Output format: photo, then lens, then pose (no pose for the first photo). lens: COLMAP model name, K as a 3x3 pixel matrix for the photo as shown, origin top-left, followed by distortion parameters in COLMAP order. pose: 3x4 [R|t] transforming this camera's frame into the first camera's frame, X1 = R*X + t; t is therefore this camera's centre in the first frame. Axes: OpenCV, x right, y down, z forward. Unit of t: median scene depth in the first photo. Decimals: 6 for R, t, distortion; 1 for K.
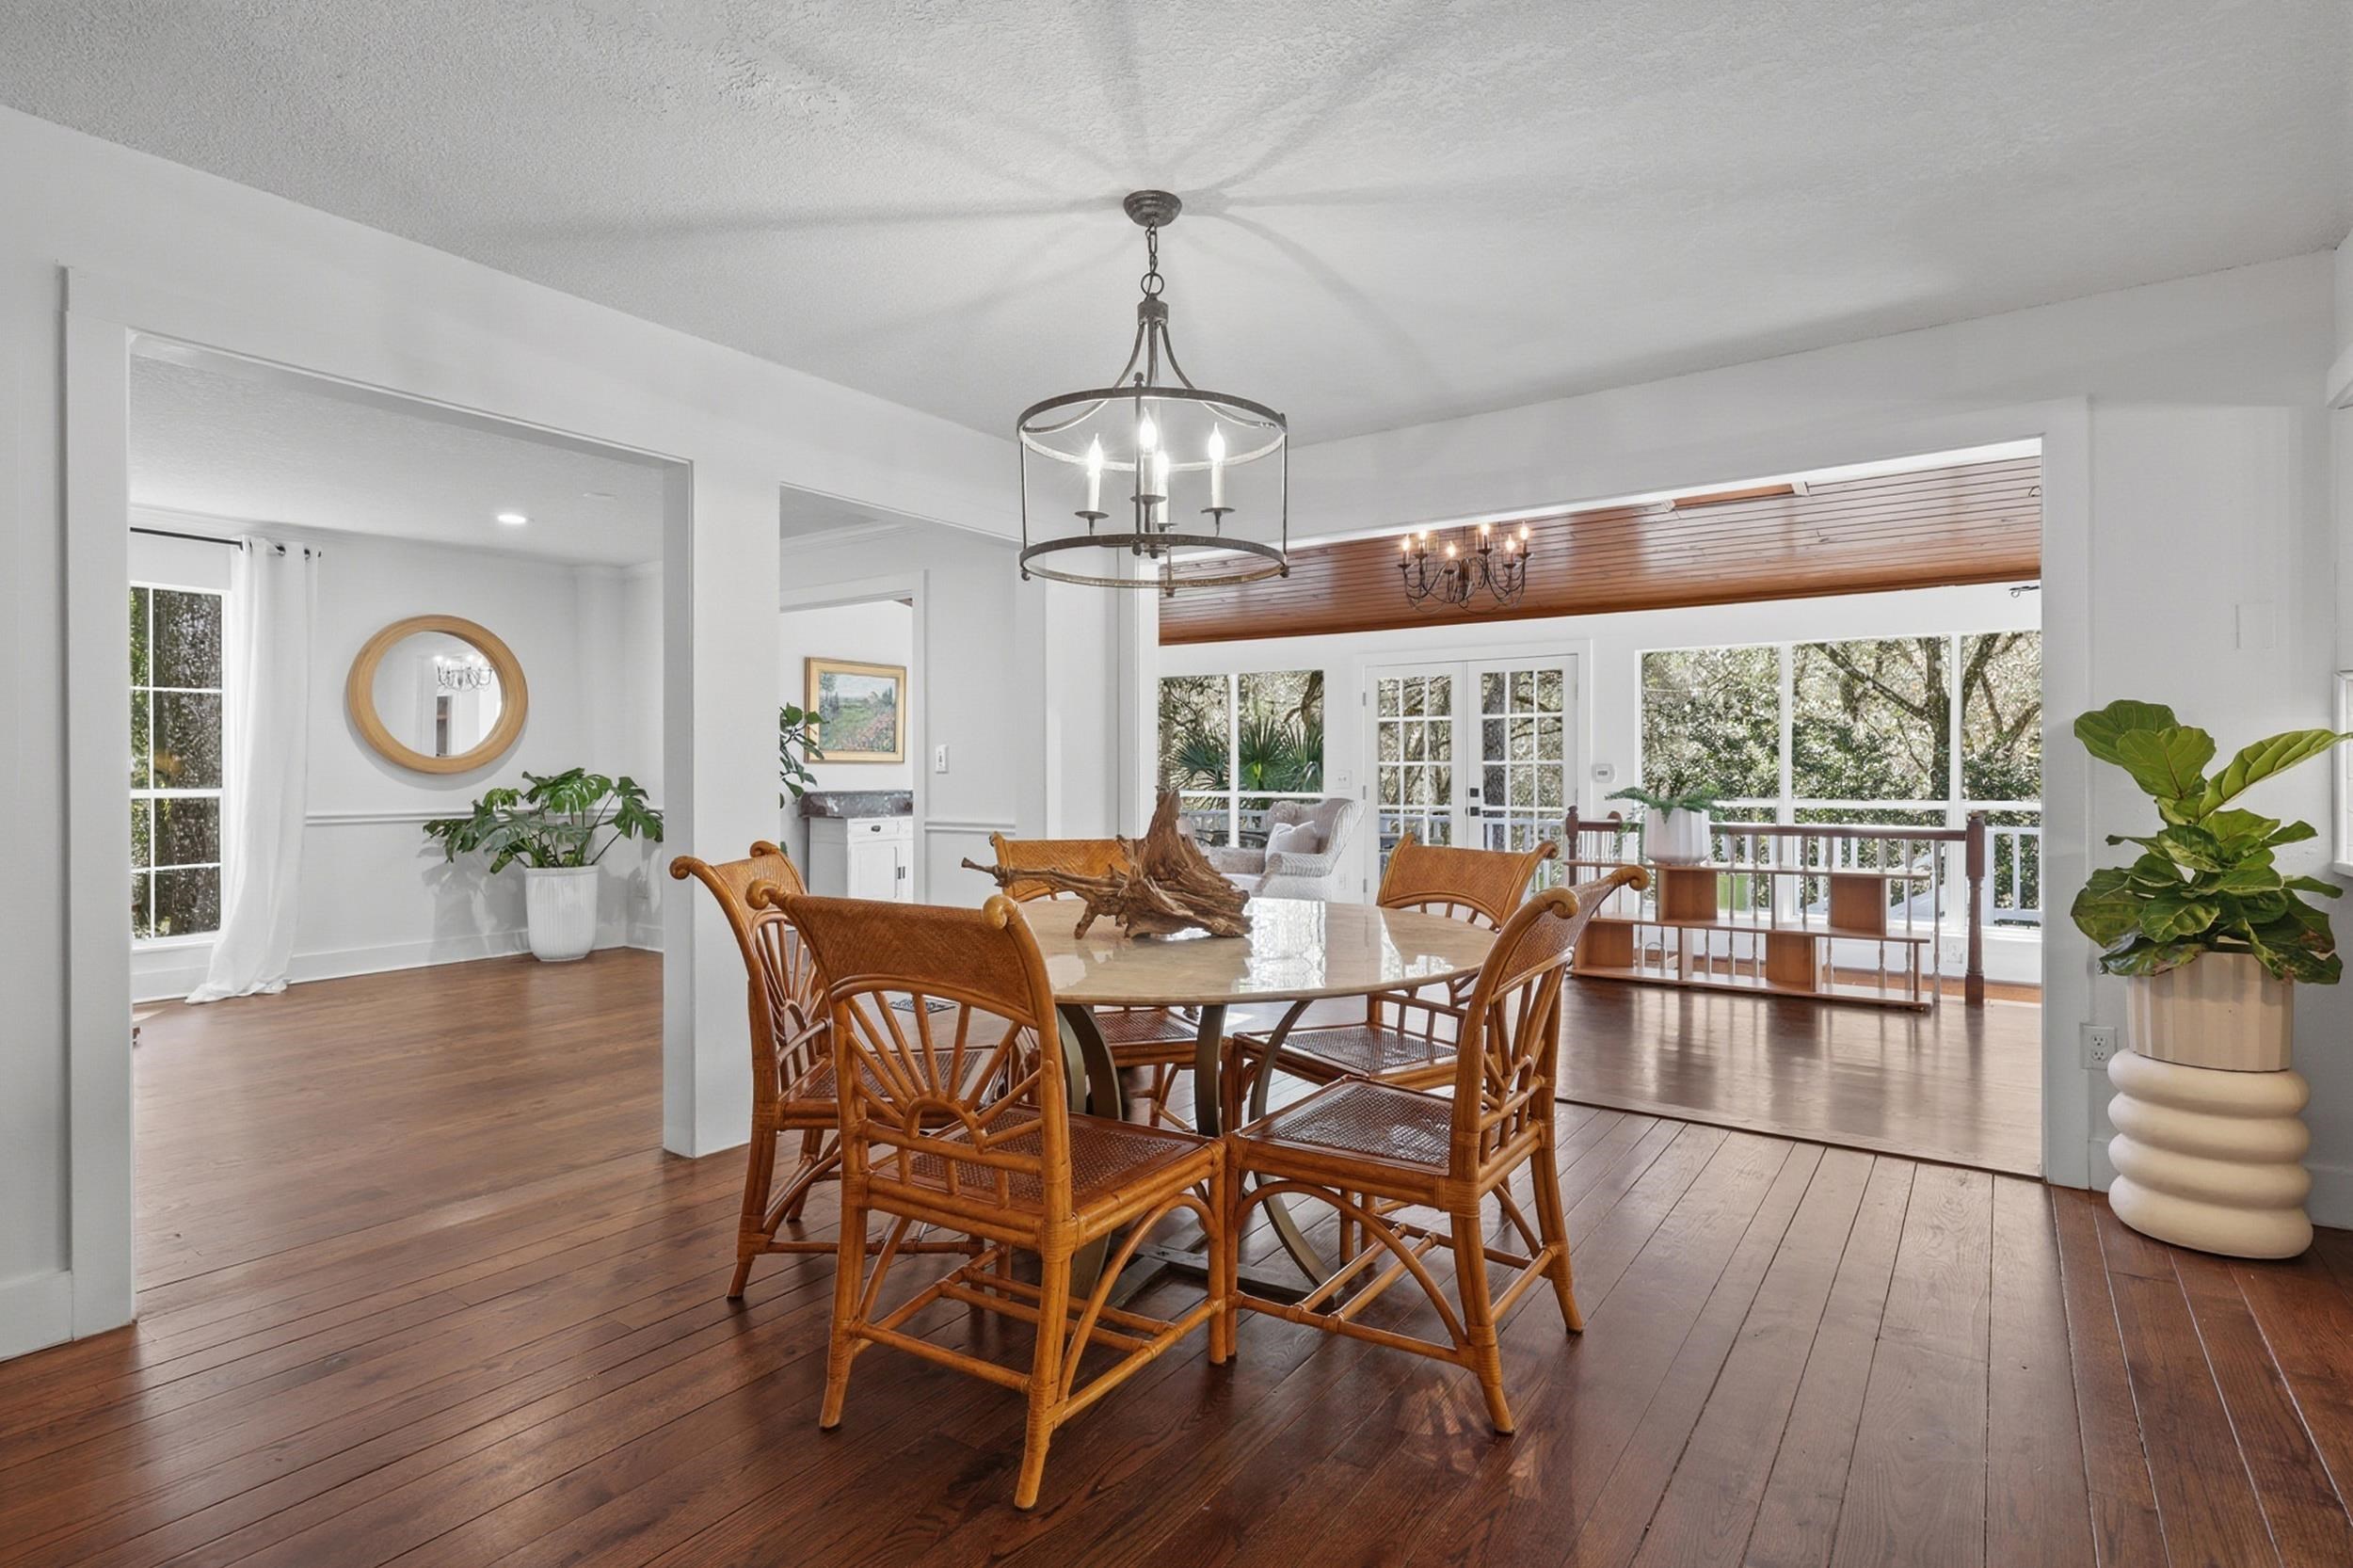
lens RADIAL K [[1163.5, 0, 1192.5], [0, 1163.5, 776.0], [0, 0, 1]] dist [0.001312, 0.000337]
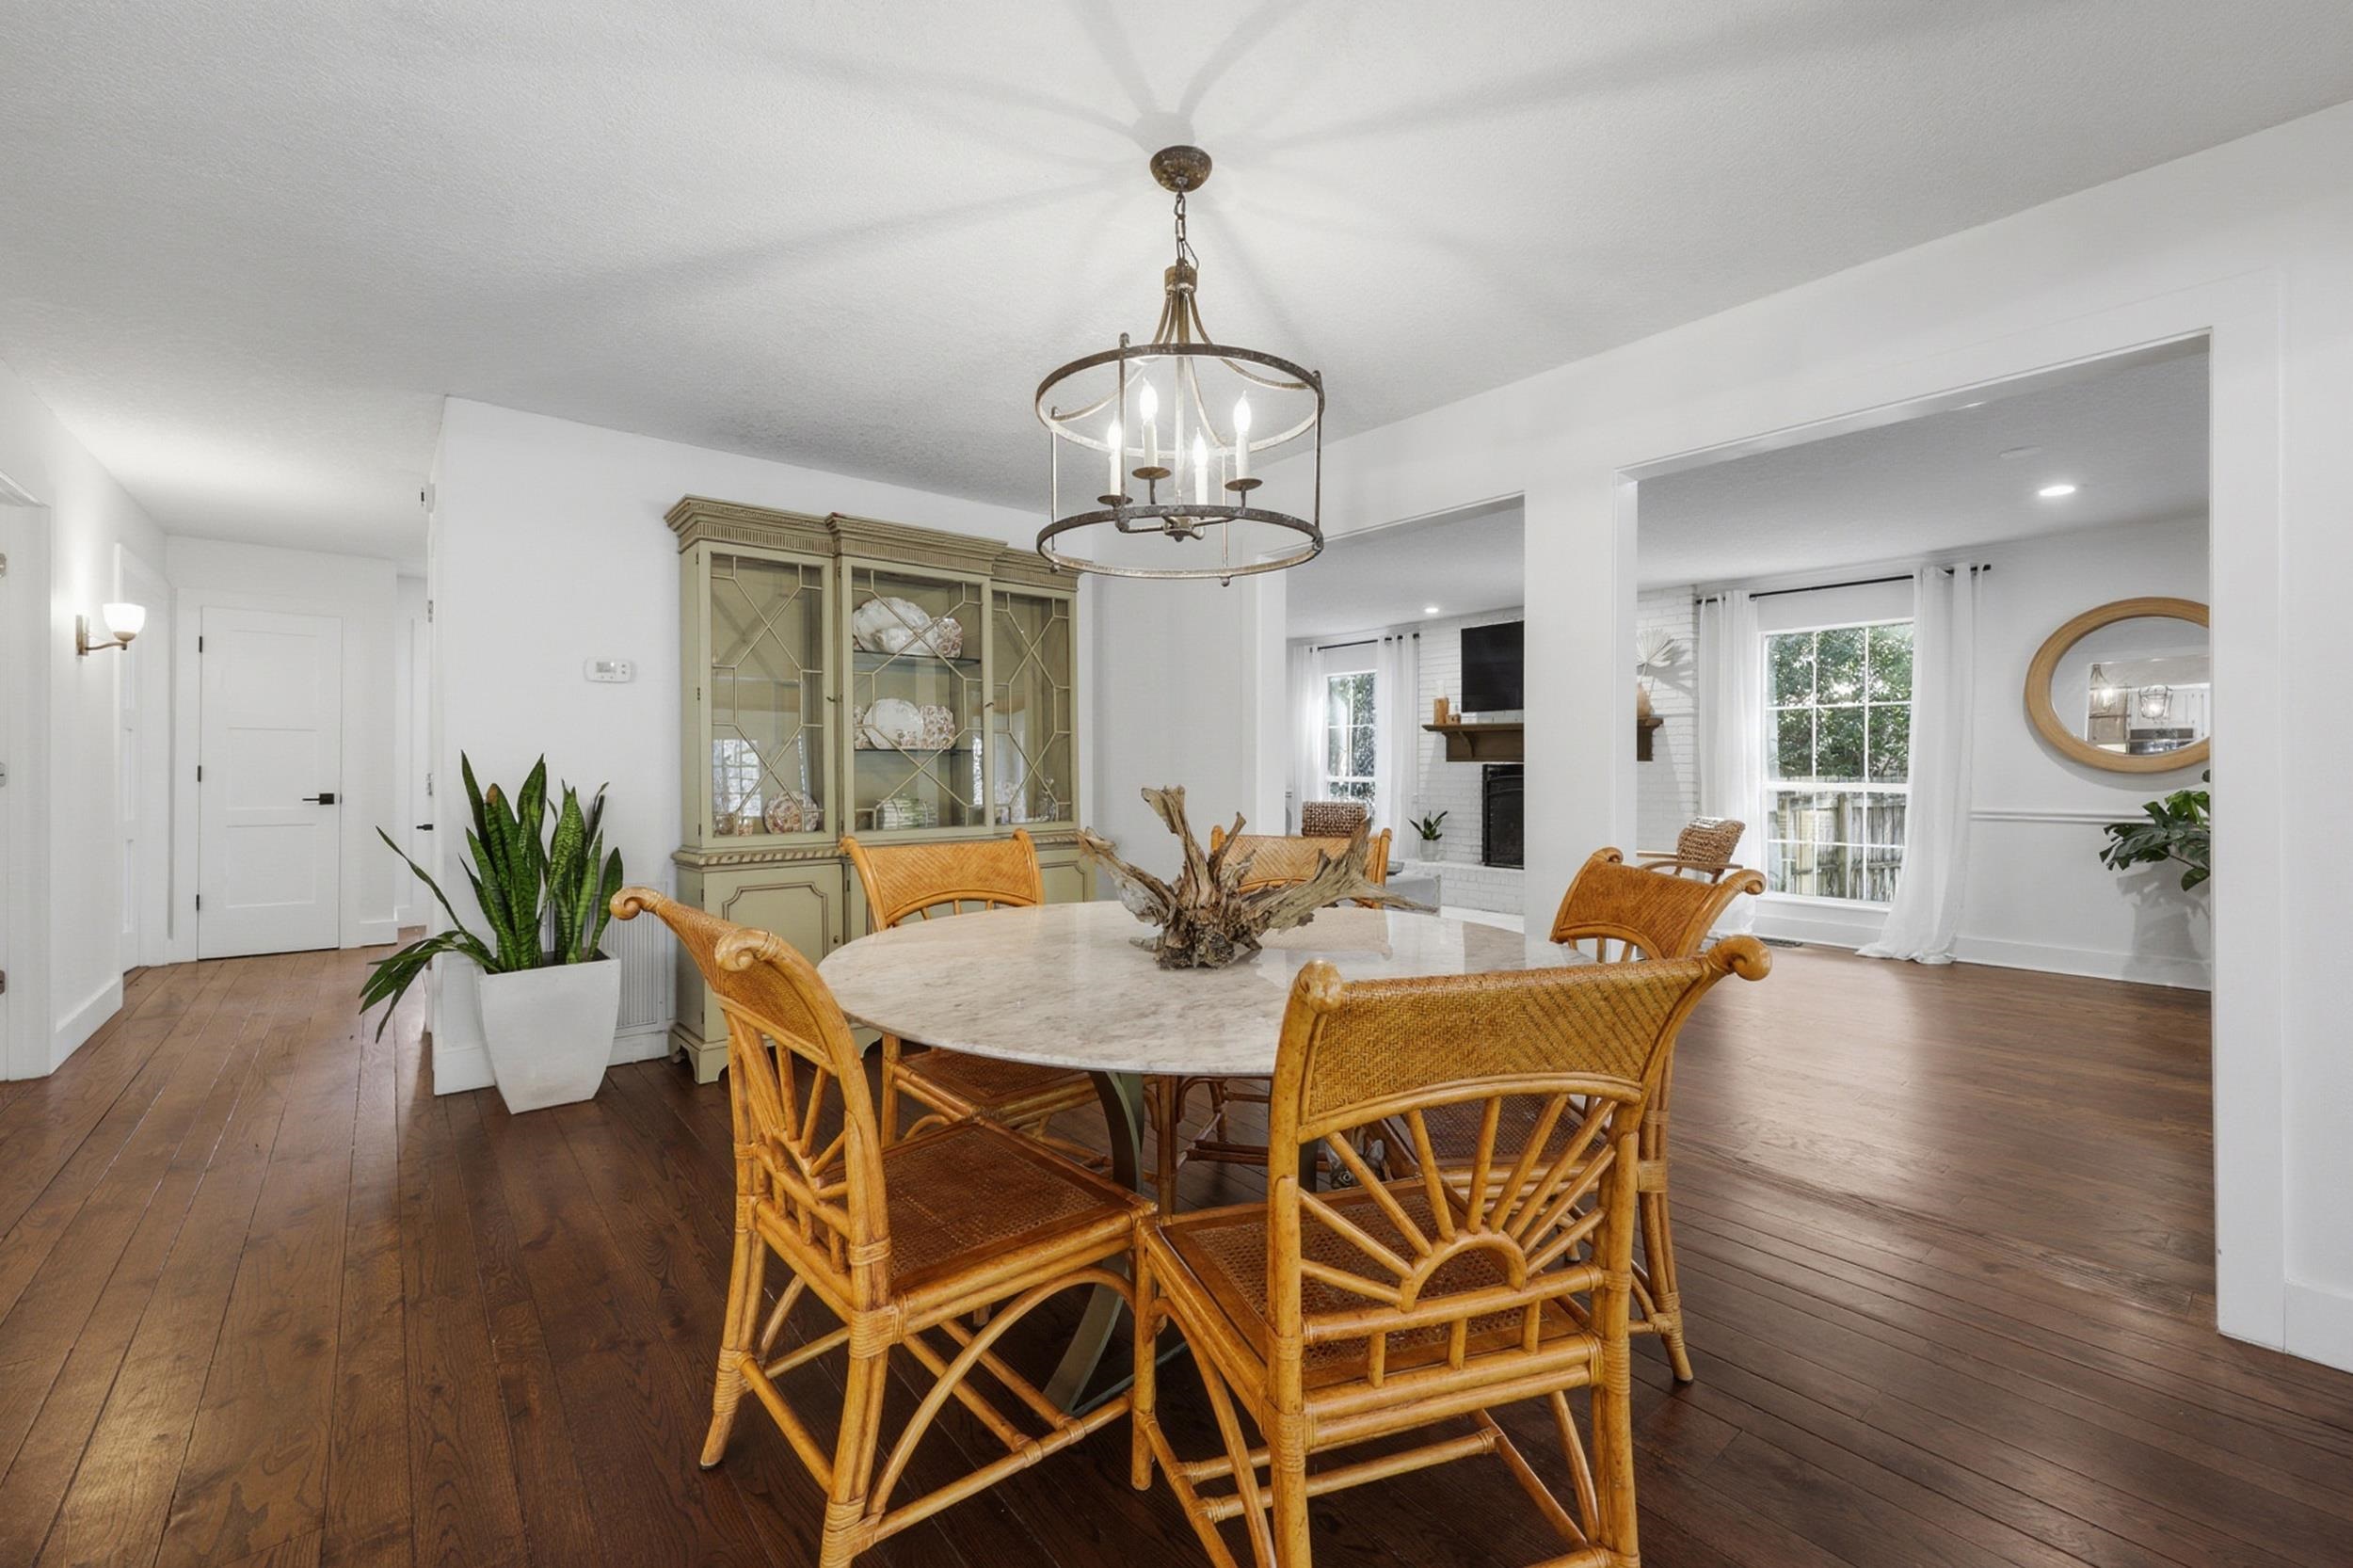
lens RADIAL K [[956.5, 0, 1183.0], [0, 956.5, 763.0], [0, 0, 1]] dist [-0.001073, -0.000286]
pose [[-0.263801, -0.005319, -0.964562, 0.651544], [-0.005968, 0.999975, -0.003882, -0.007444], [0.964559, 0.004732, -0.263826, 1.116098]]
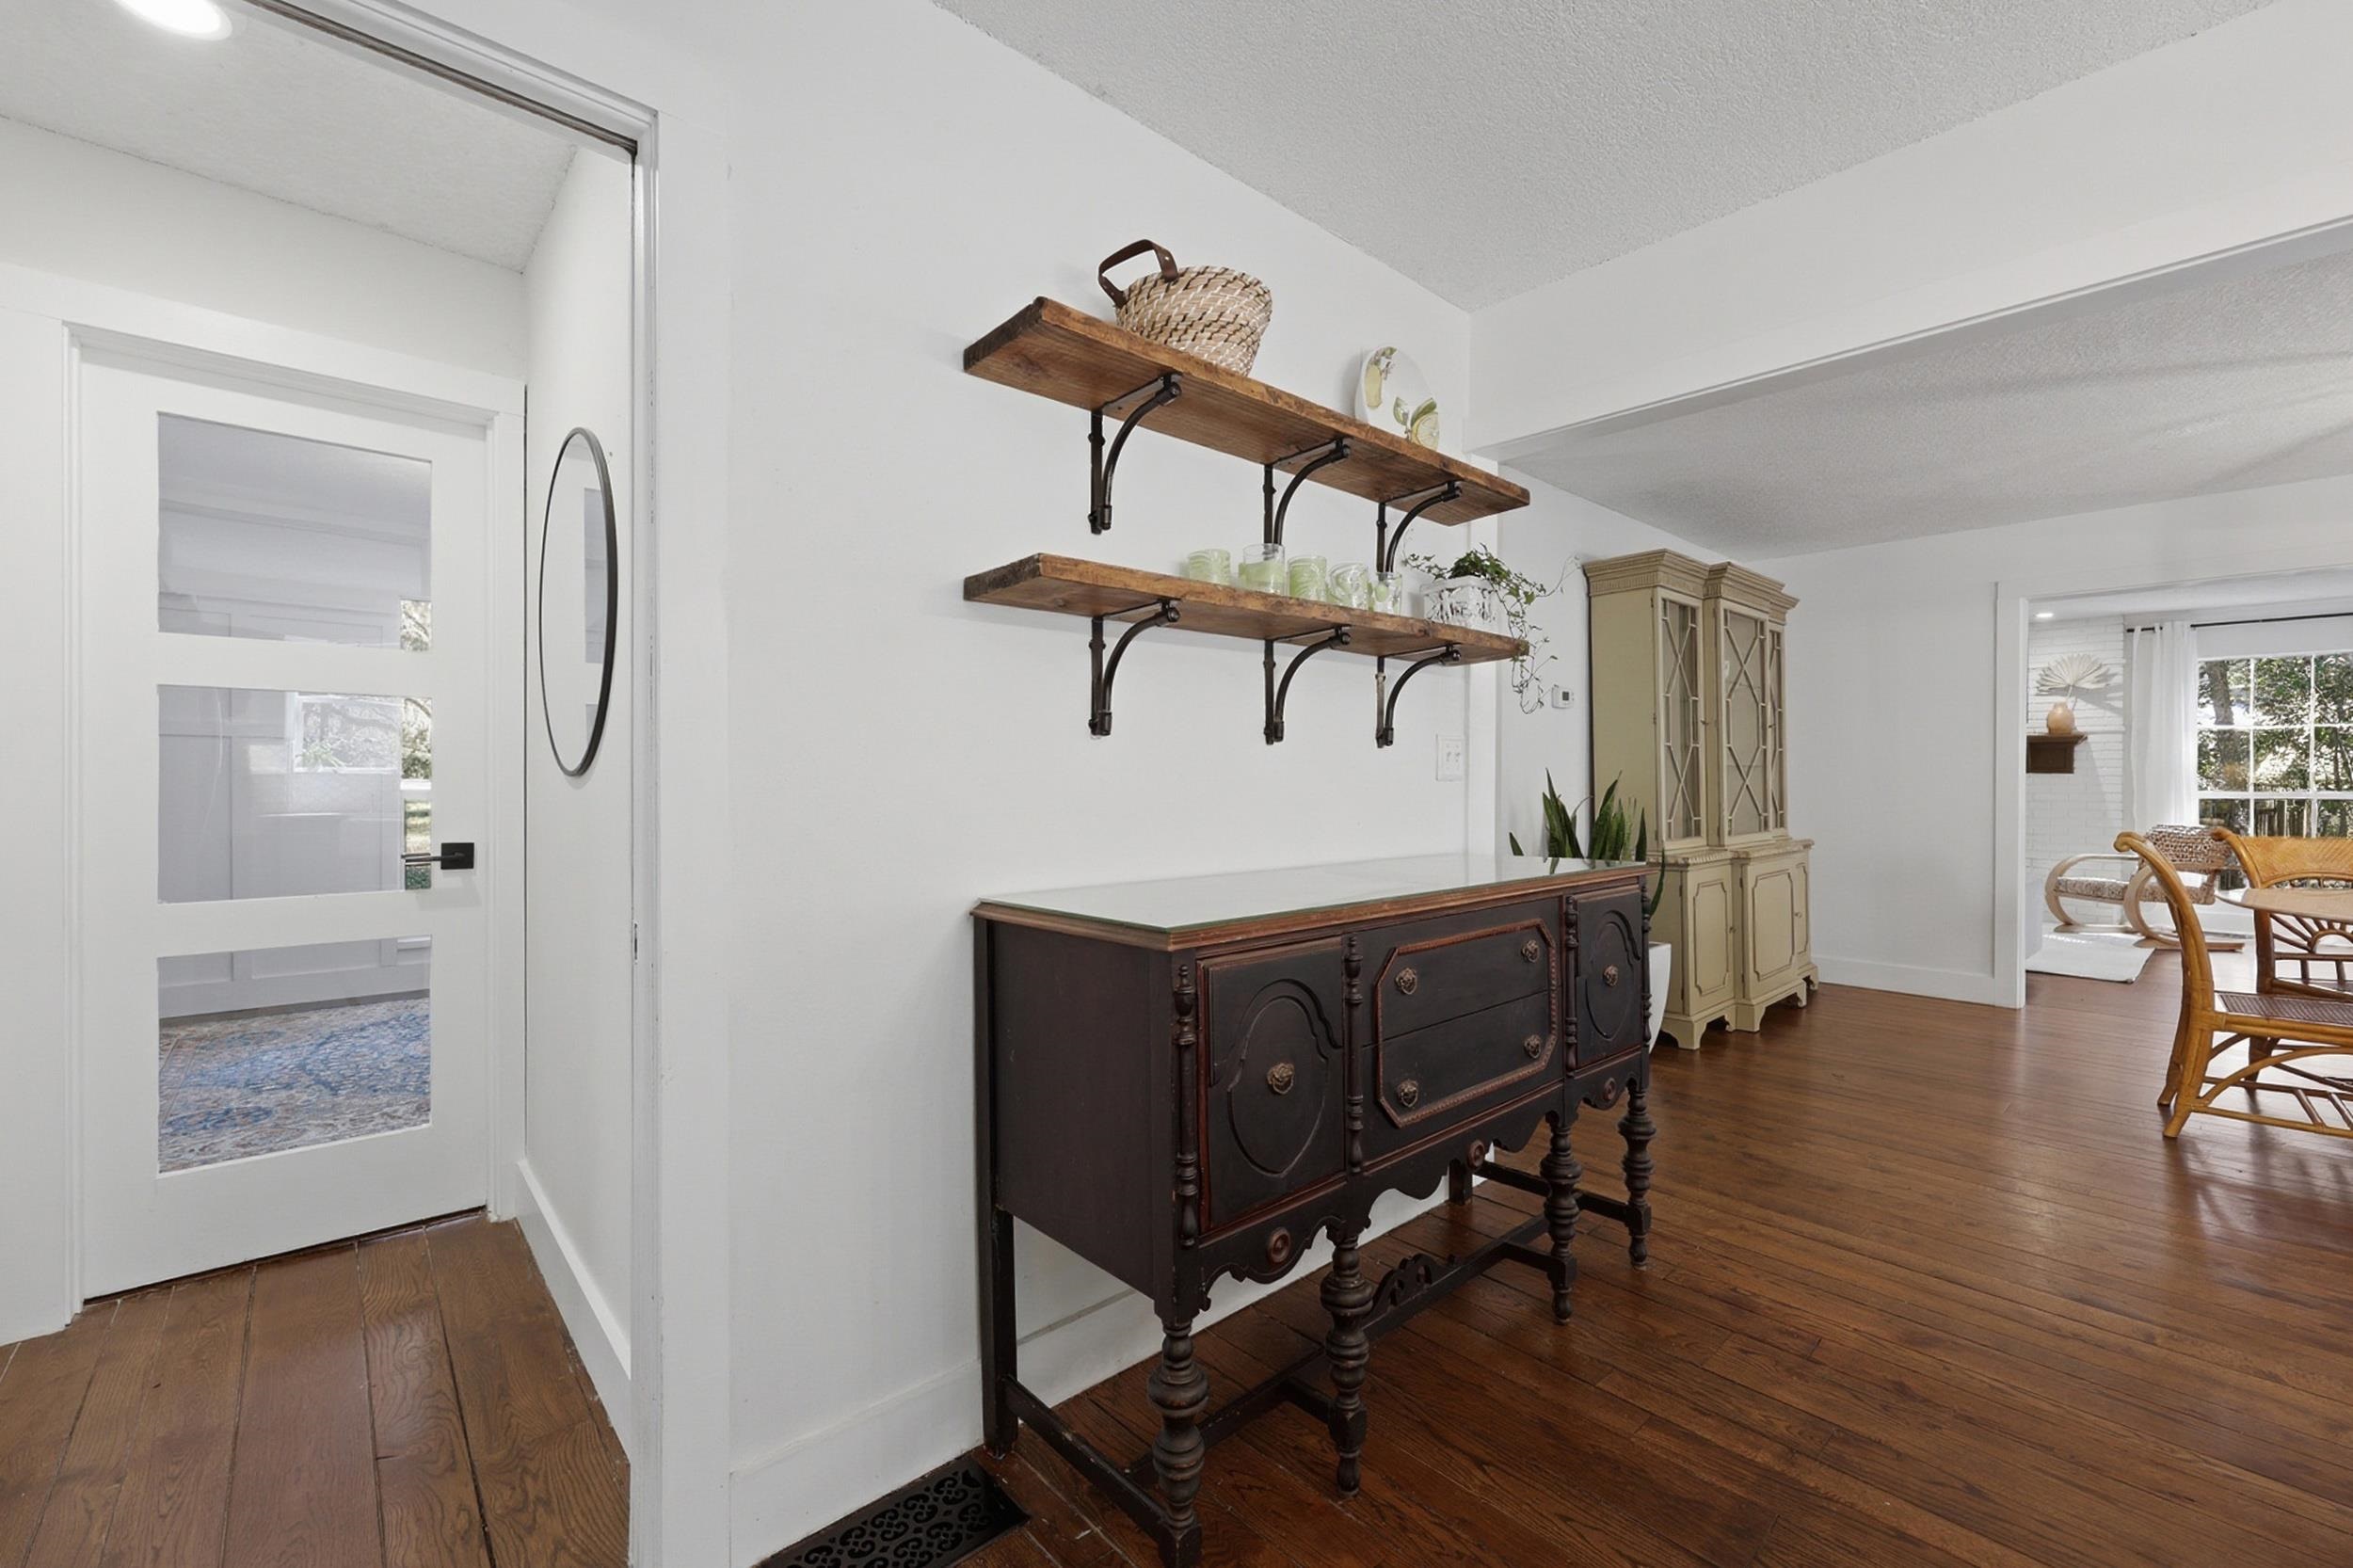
lens RADIAL K [[956.5, 0, 1143.6], [0, 956.5, 778.1], [0, 0, 1]] dist [-0.001073, -0.000286]
pose [[-0.243724, 0.000817, -0.969844, 1.225319], [-0.006507, 0.999976, 0.002478, -0.006092], [0.969823, 0.006915, -0.243713, -0.224623]]
